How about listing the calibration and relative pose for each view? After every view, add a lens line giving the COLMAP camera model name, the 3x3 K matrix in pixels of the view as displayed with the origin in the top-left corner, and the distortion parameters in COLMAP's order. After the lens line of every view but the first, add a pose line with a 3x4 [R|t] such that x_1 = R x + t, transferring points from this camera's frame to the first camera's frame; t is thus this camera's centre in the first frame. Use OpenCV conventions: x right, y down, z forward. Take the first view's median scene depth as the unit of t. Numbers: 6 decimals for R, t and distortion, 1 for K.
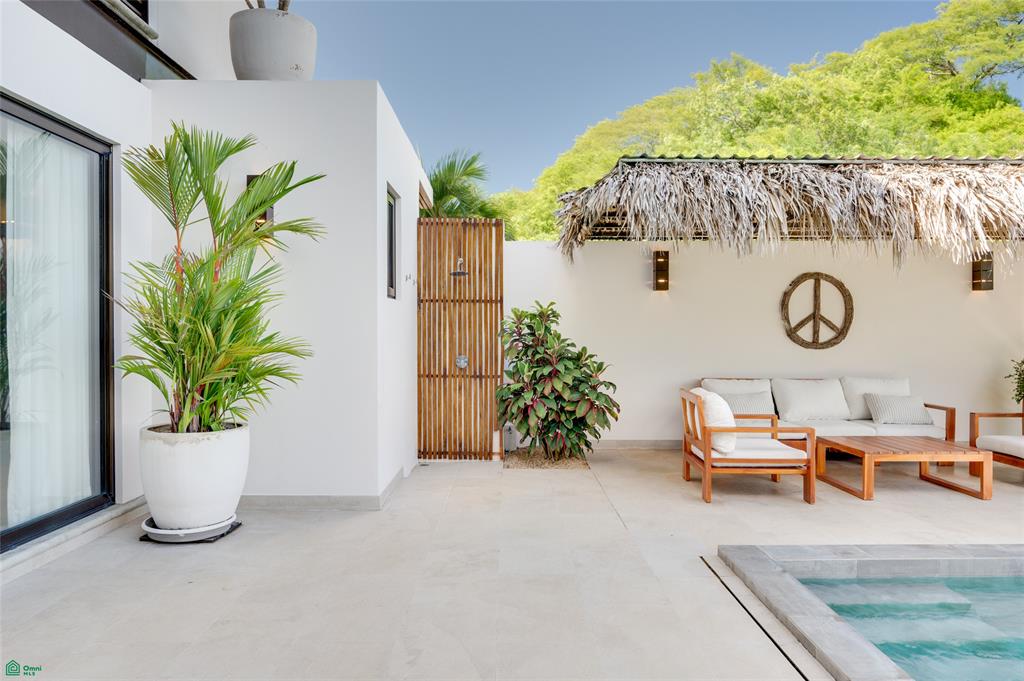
lens RADIAL K [[697.1, 0, 510.8], [0, 697.1, 335.7], [0, 0, 1]] dist [-0.004254, -0.002541]
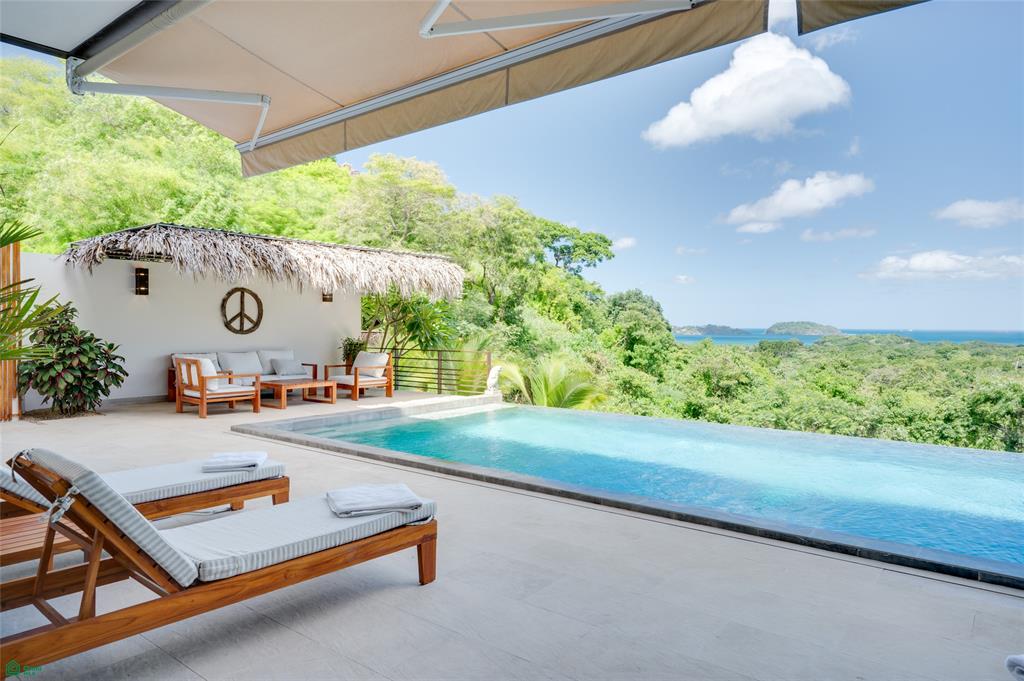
lens RADIAL K [[649.2, 0, 509.9], [0, 649.2, 334.3], [0, 0, 1]] dist [0.000688, 0.001357]
pose [[0.623441, -0.007206, 0.781837, -0.417841], [-0.001726, 0.999942, 0.010593, 0.002300], [-0.781869, -0.007954, 0.623392, -0.515955]]
